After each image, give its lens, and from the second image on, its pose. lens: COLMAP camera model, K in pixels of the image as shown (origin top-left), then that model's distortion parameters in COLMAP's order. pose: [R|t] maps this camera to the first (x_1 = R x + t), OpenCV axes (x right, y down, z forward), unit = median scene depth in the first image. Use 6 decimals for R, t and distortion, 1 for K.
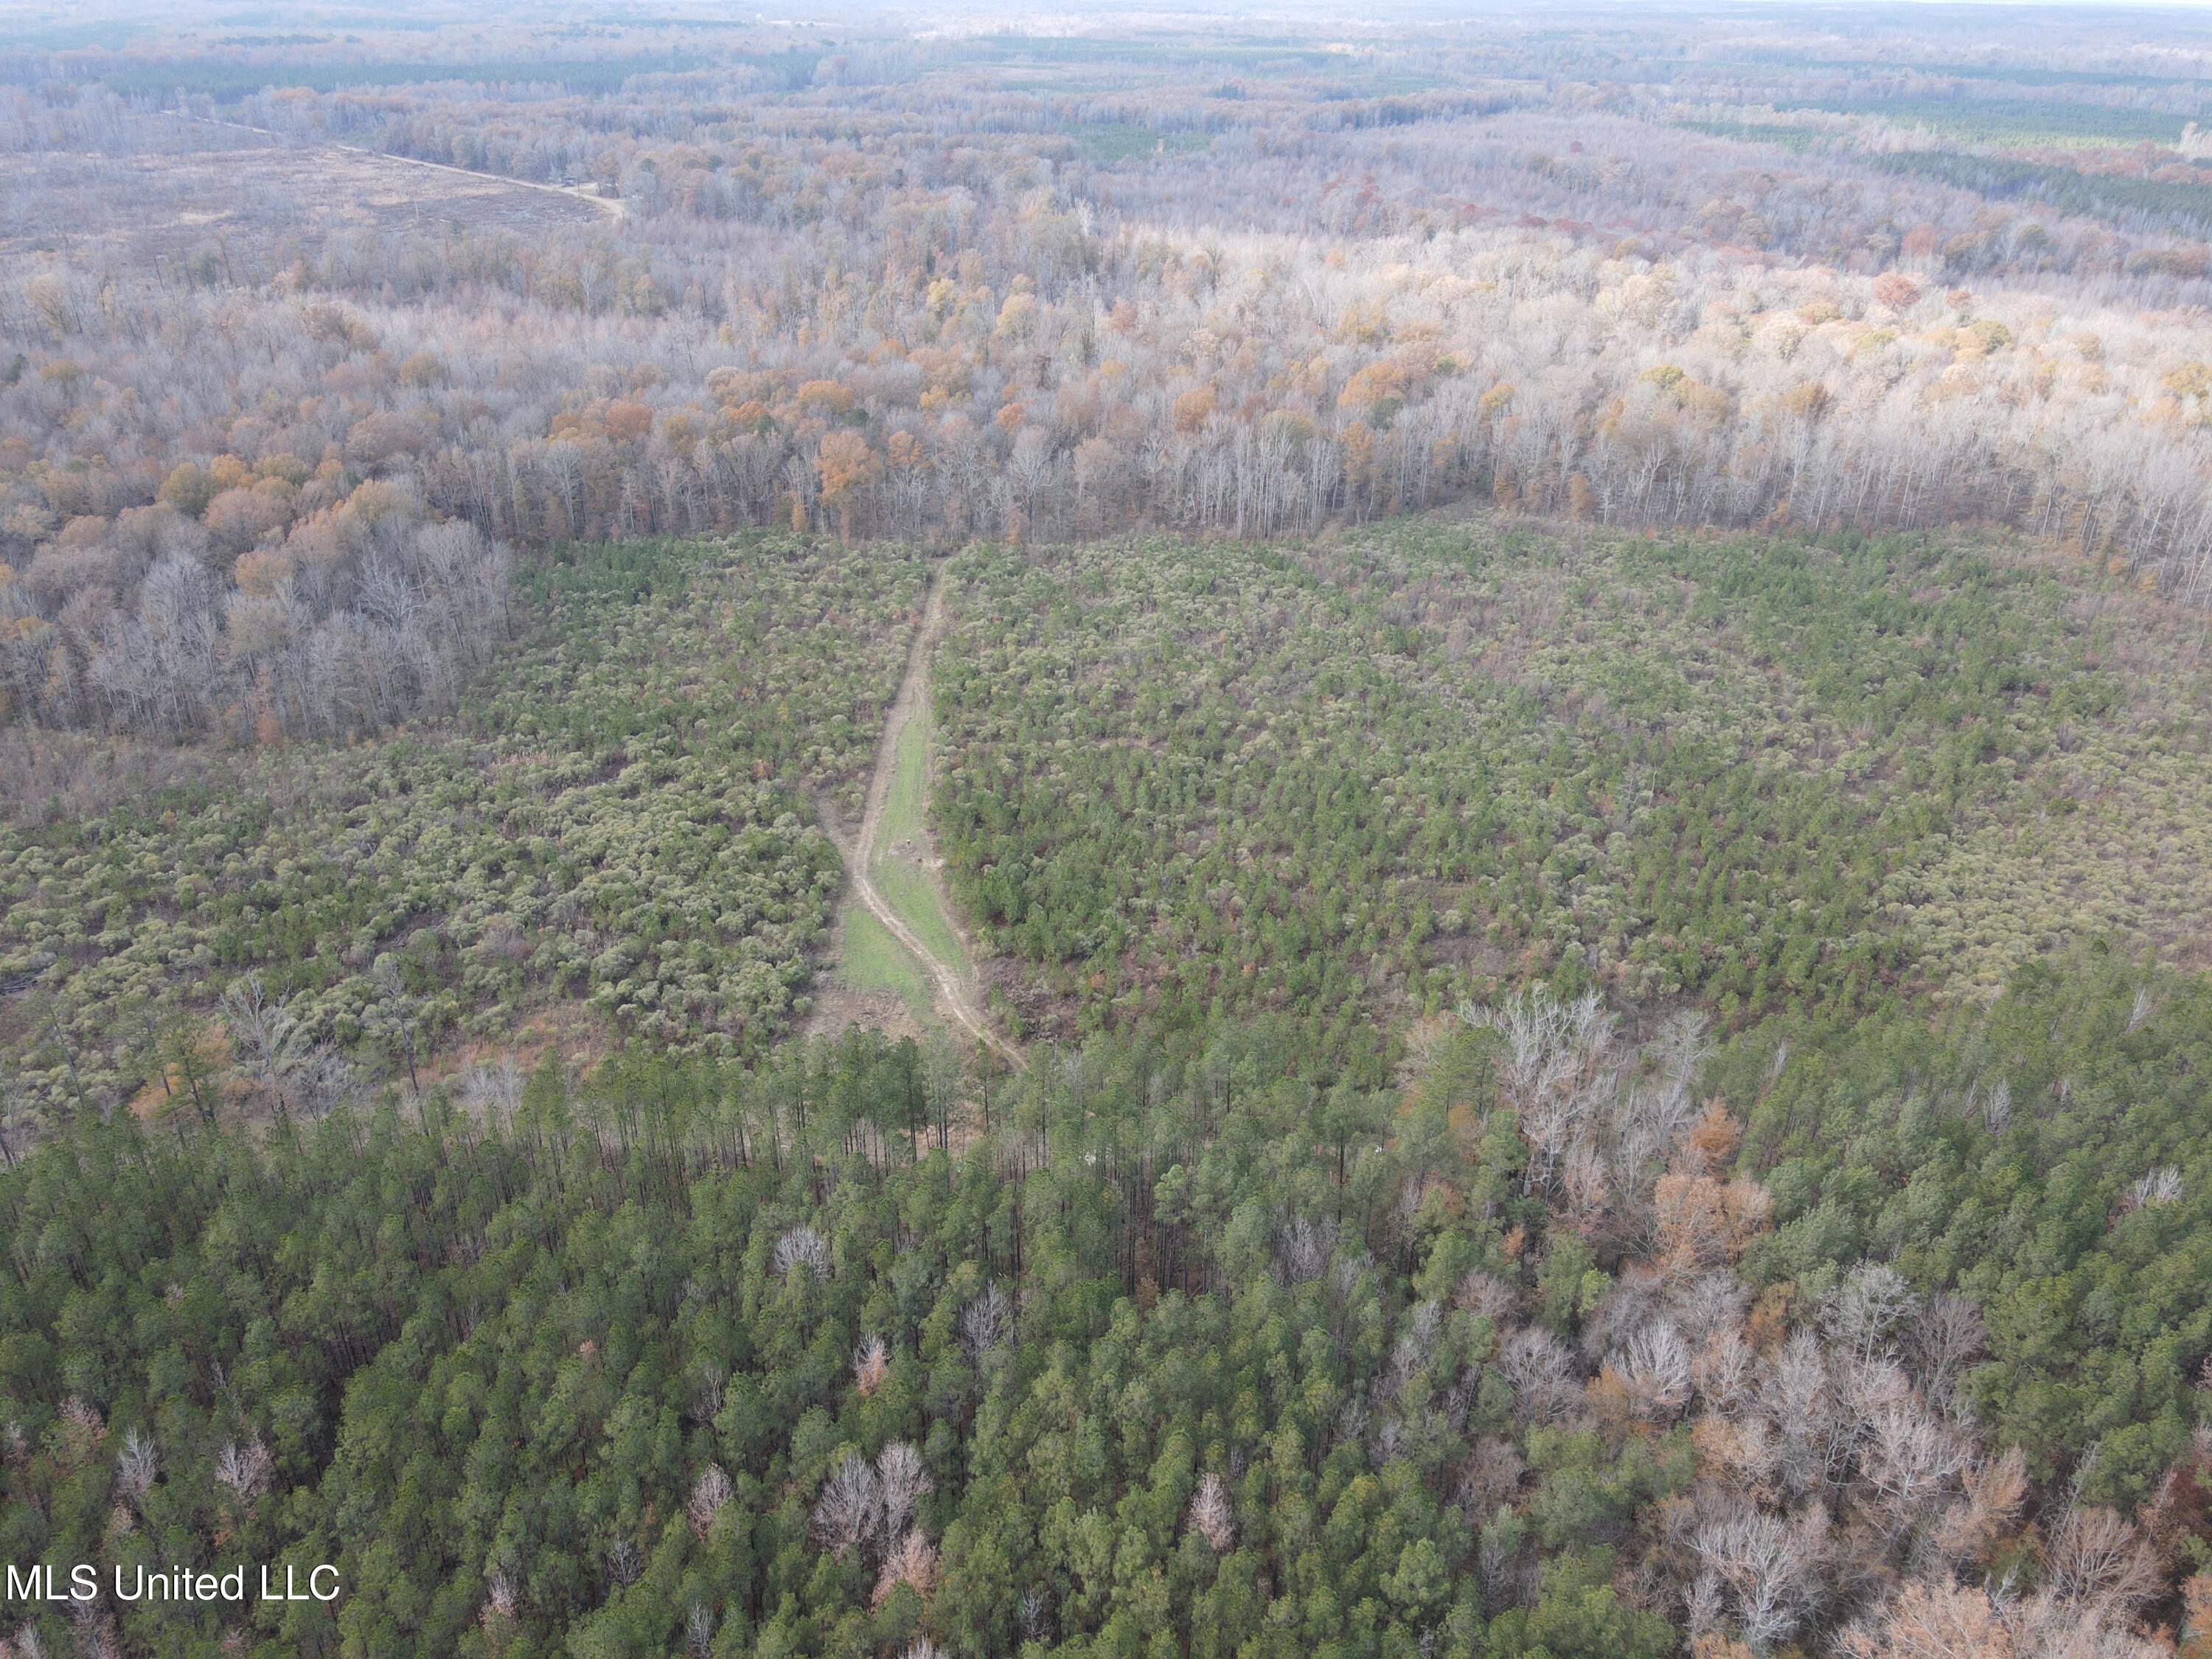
lens RADIAL K [[1604.8, 0, 1106.0], [0, 1604.8, 829.5], [0, 0, 1]] dist [-0.015287, 0.055160]
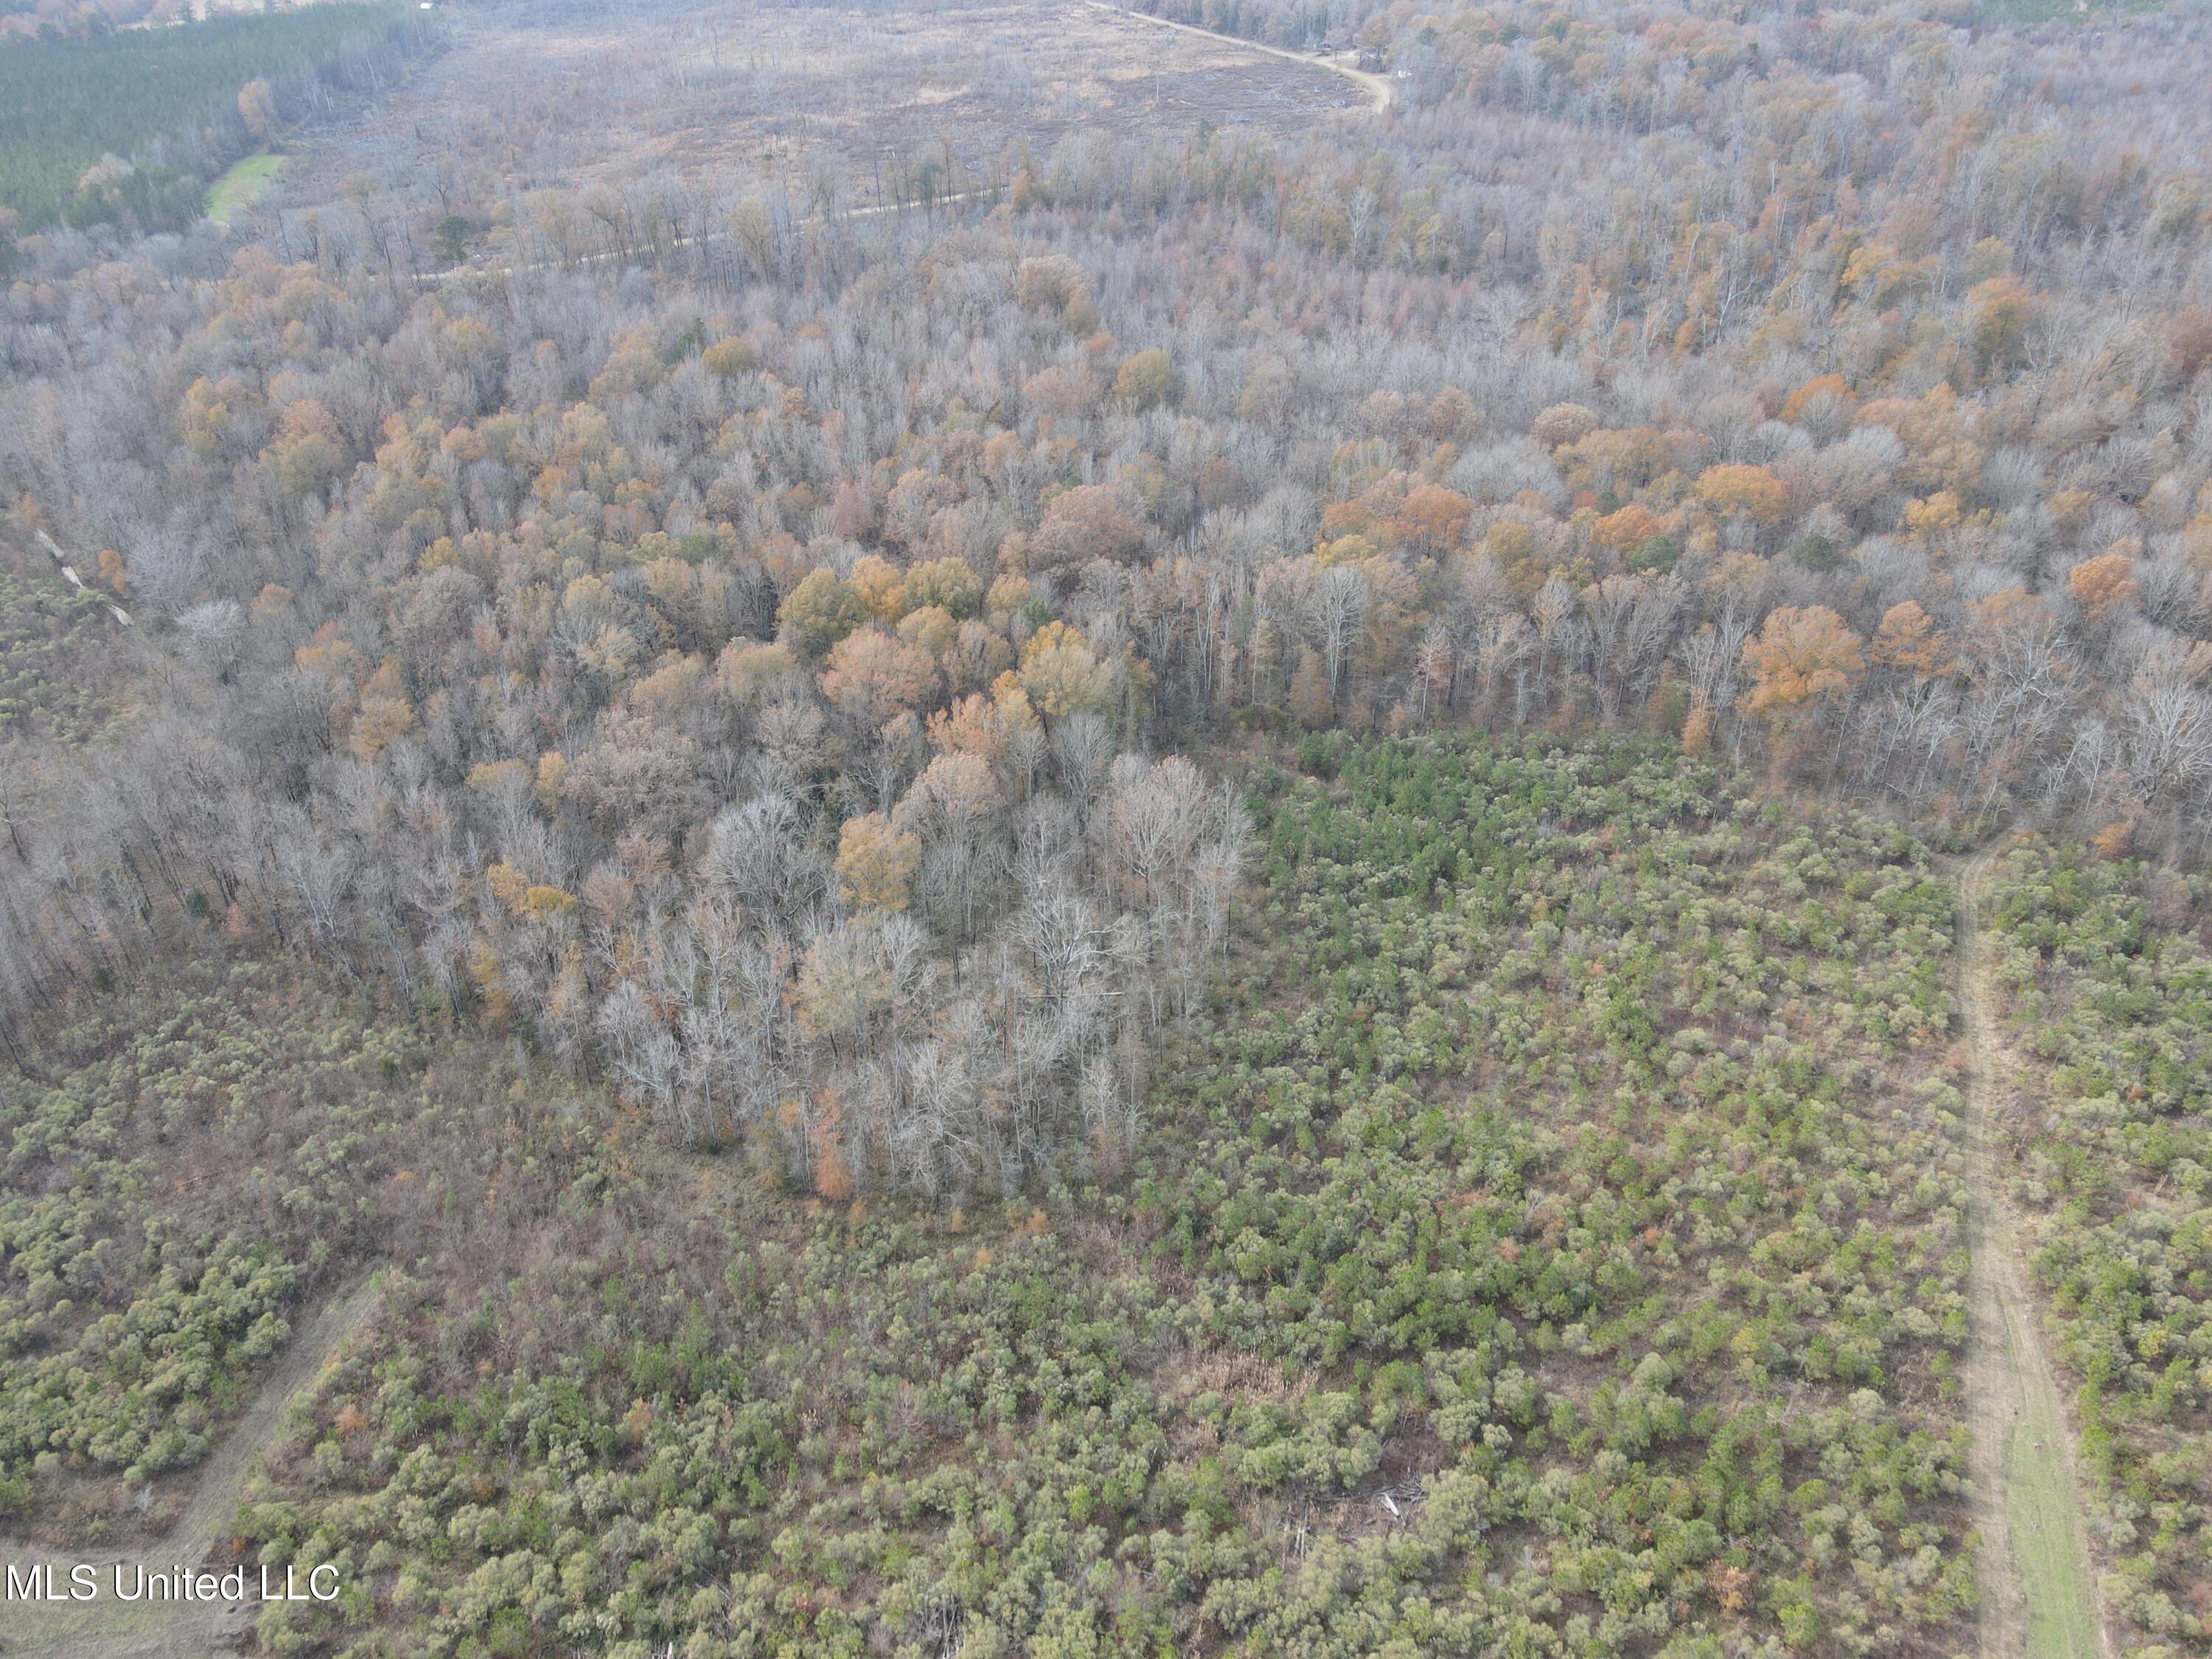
lens RADIAL K [[1616.1, 0, 1106.0], [0, 1616.1, 829.5], [0, 0, 1]] dist [0.005235, 0.009982]
pose [[0.920300, 0.182385, -0.346097, -0.199465], [-0.153375, 0.982062, 0.109684, -0.212804], [0.359894, -0.047860, 0.931765, 0.393862]]
